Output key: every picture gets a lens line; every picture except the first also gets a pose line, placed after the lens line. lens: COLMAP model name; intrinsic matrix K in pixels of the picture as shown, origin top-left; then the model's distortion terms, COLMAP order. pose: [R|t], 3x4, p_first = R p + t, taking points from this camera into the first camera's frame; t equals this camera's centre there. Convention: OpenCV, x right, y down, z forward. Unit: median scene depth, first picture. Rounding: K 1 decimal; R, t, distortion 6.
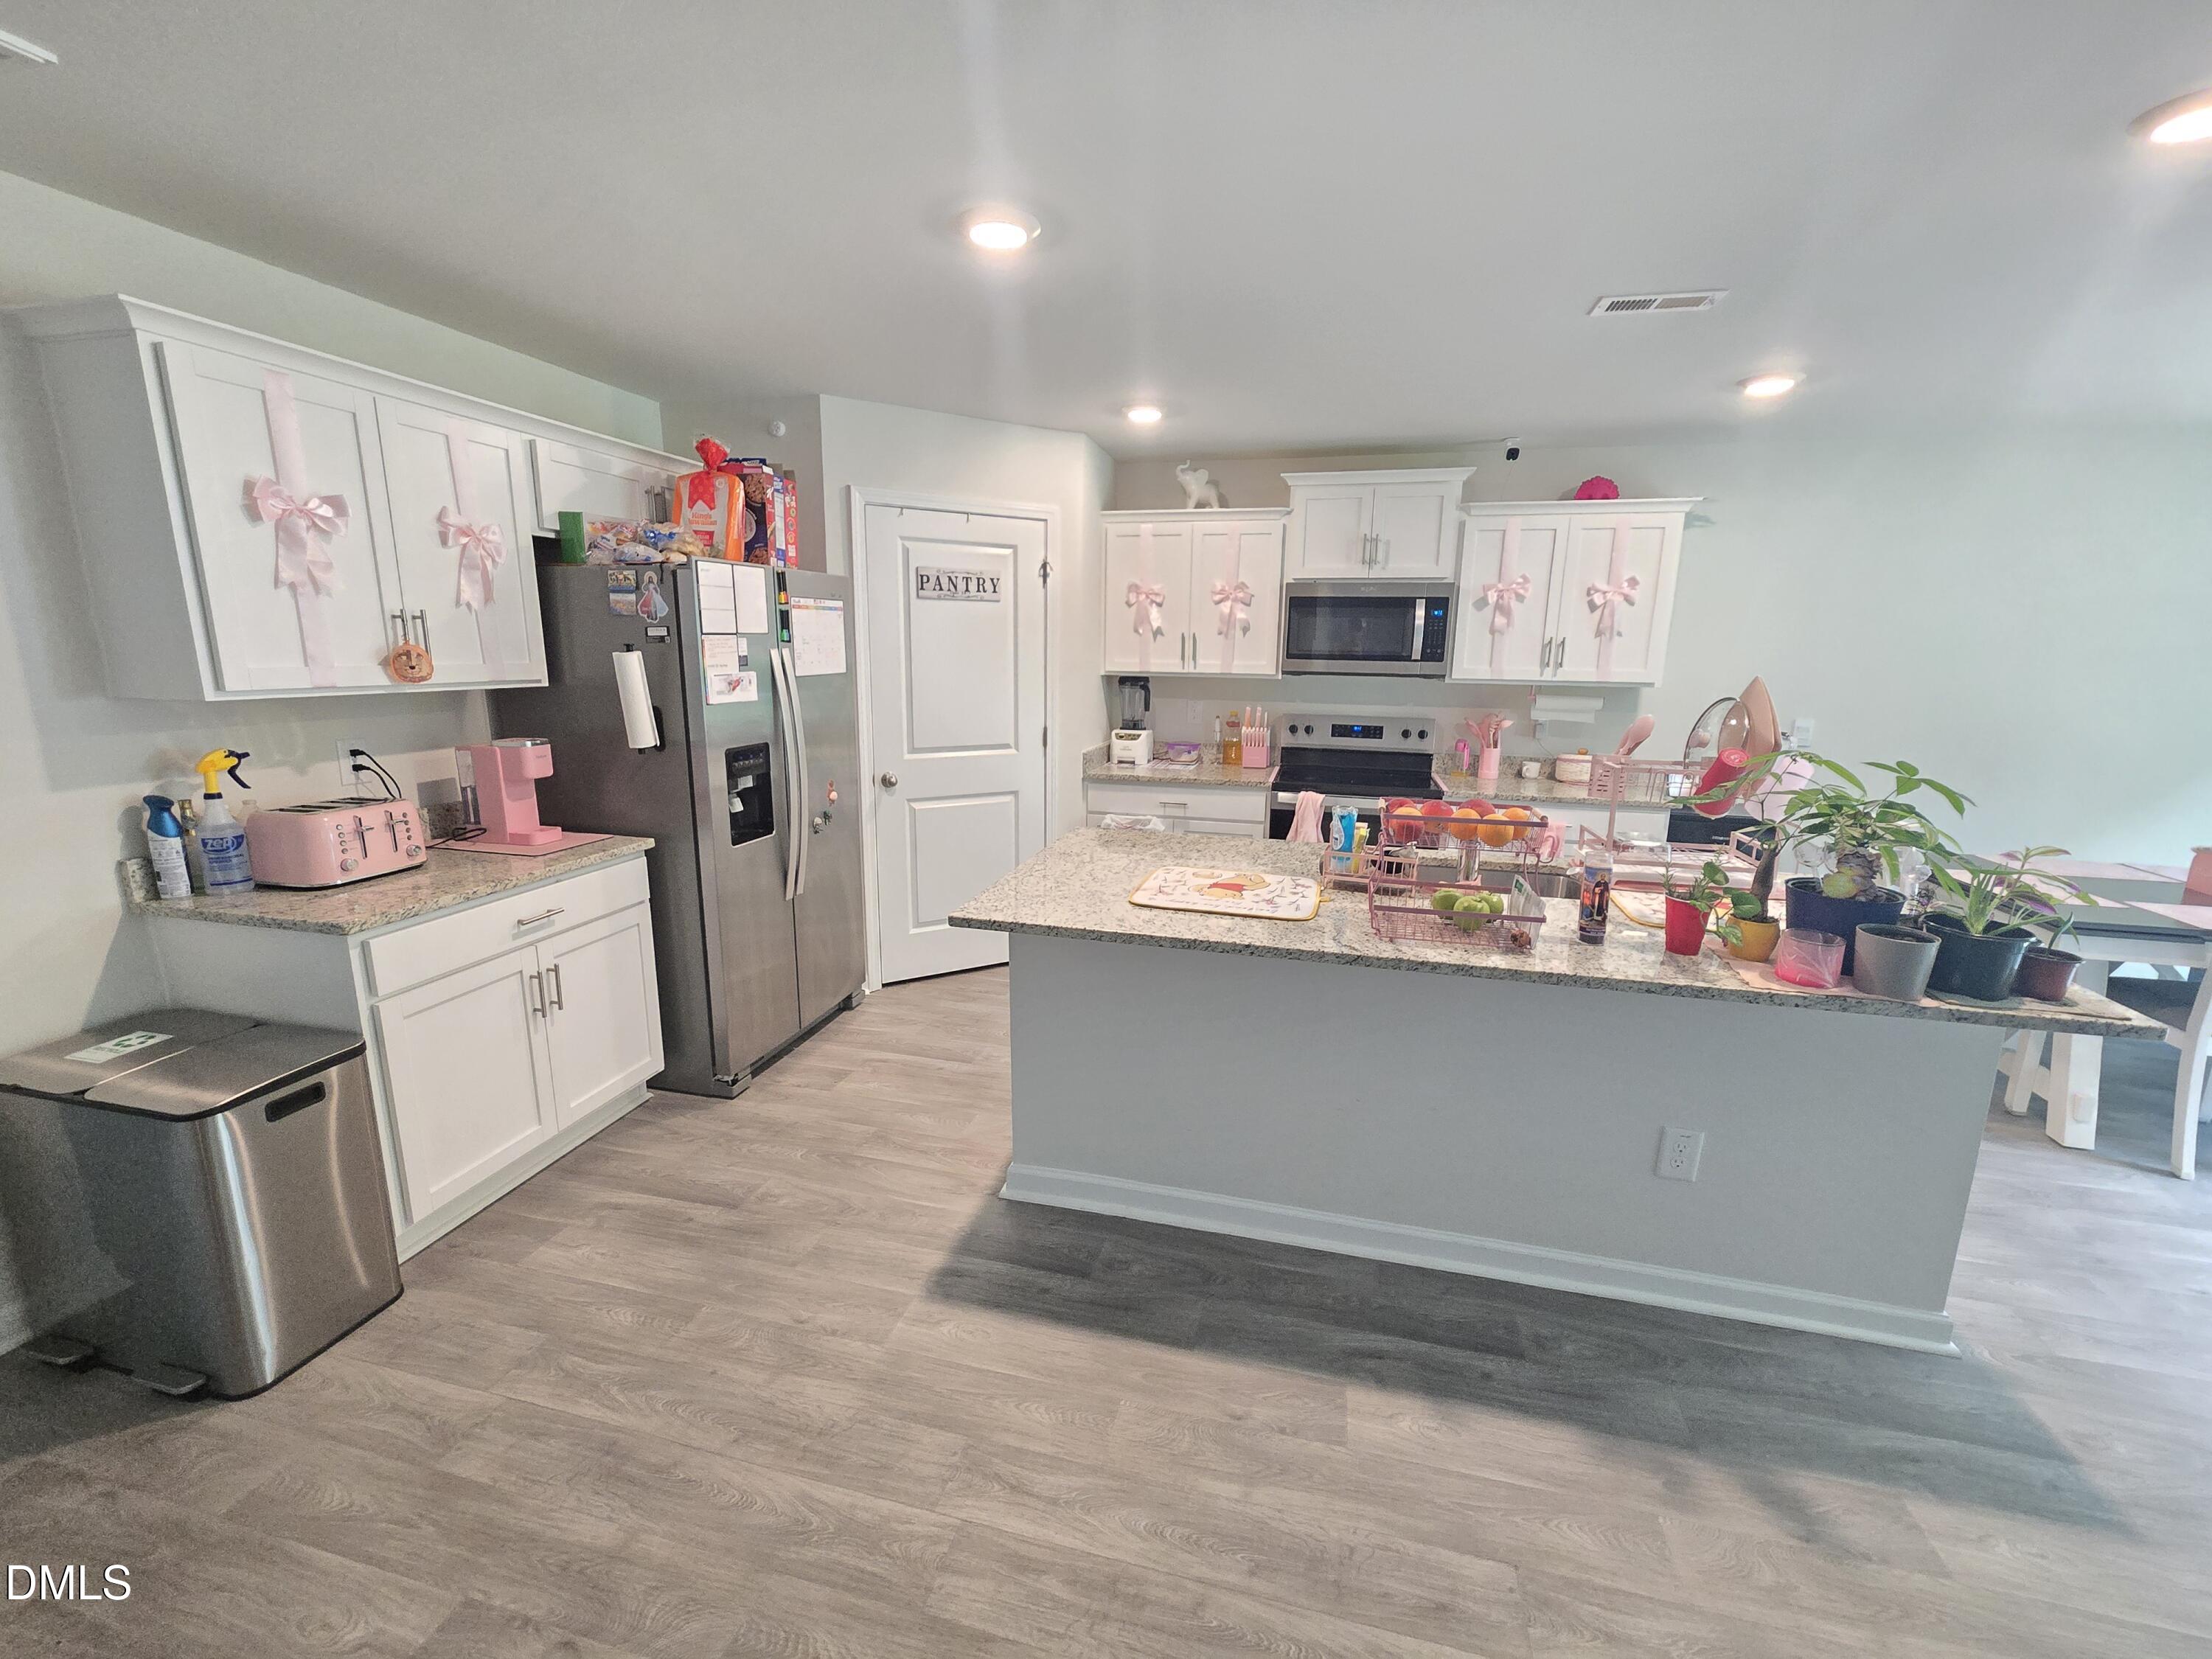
lens RADIAL K [[916.6, 0, 1115.0], [0, 916.6, 835.2], [0, 0, 1]] dist [-0.001741, 0.002602]
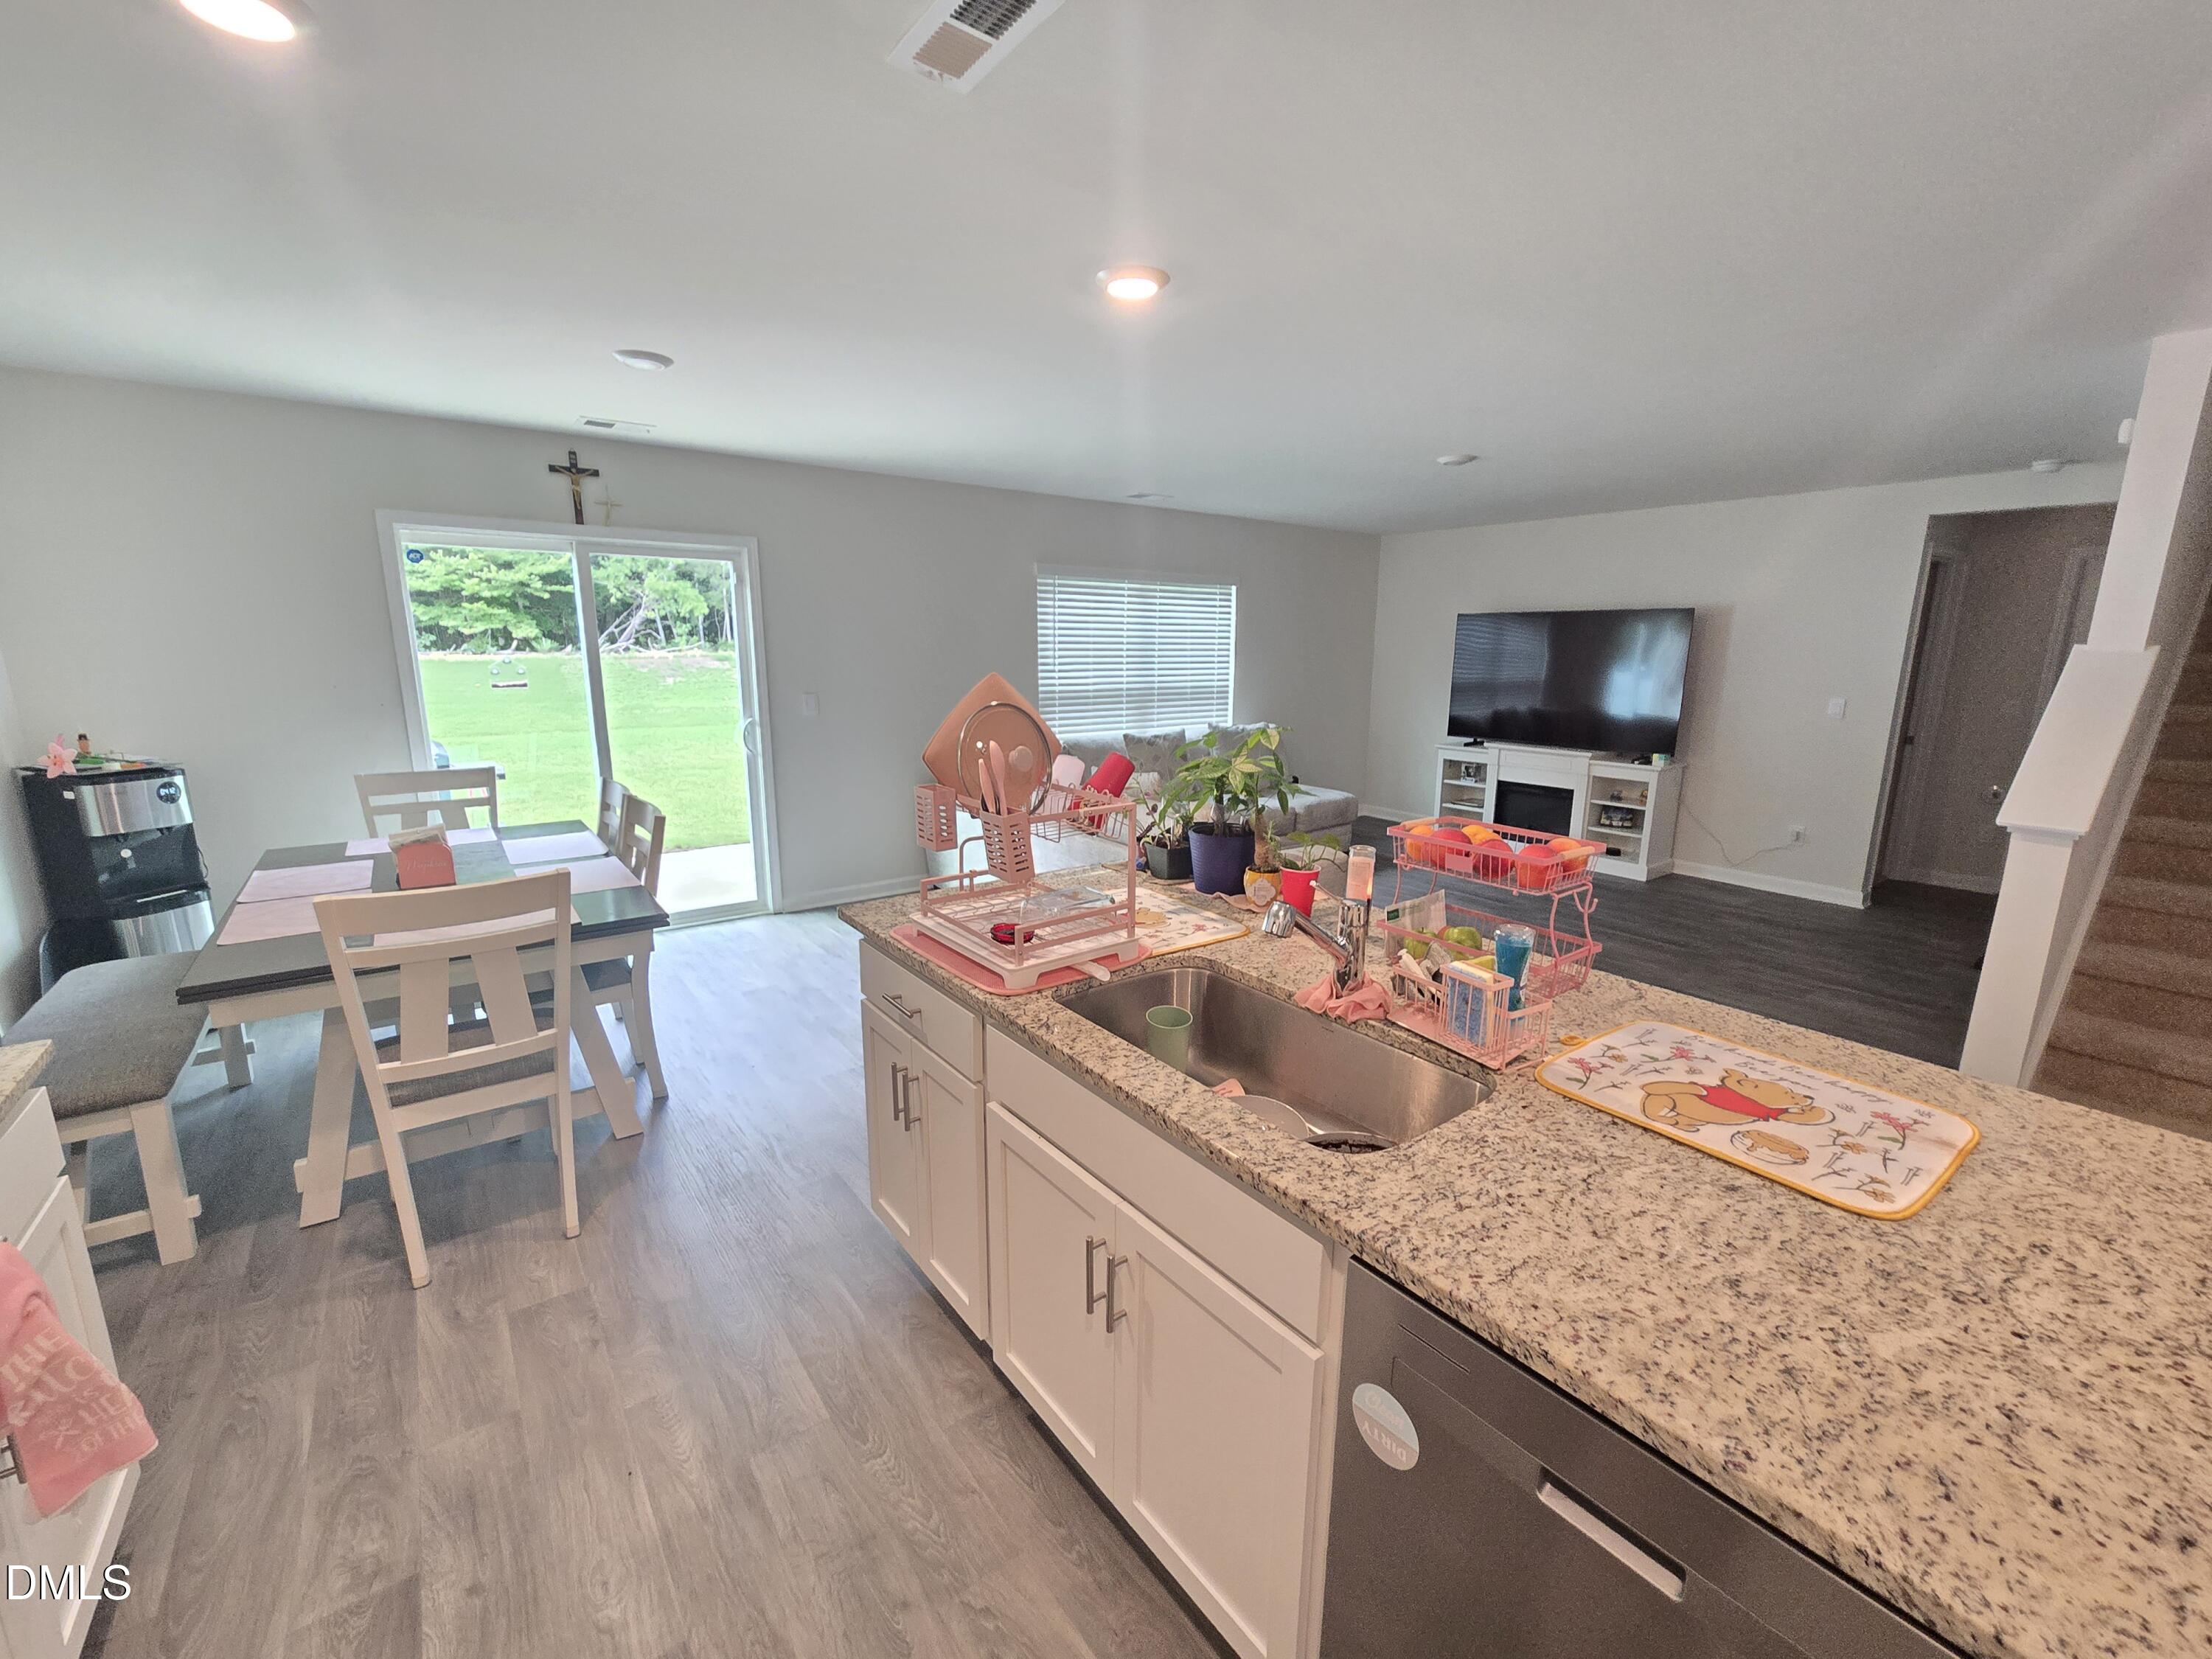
lens RADIAL K [[916.6, 0, 1118.8], [0, 916.6, 835.3], [0, 0, 1]] dist [-0.001741, 0.002602]
pose [[-0.778038, -0.154285, 0.608977, 0.087956], [0.107215, 0.922541, 0.370706, -0.281457], [-0.619001, 0.353715, -0.701230, 1.324390]]
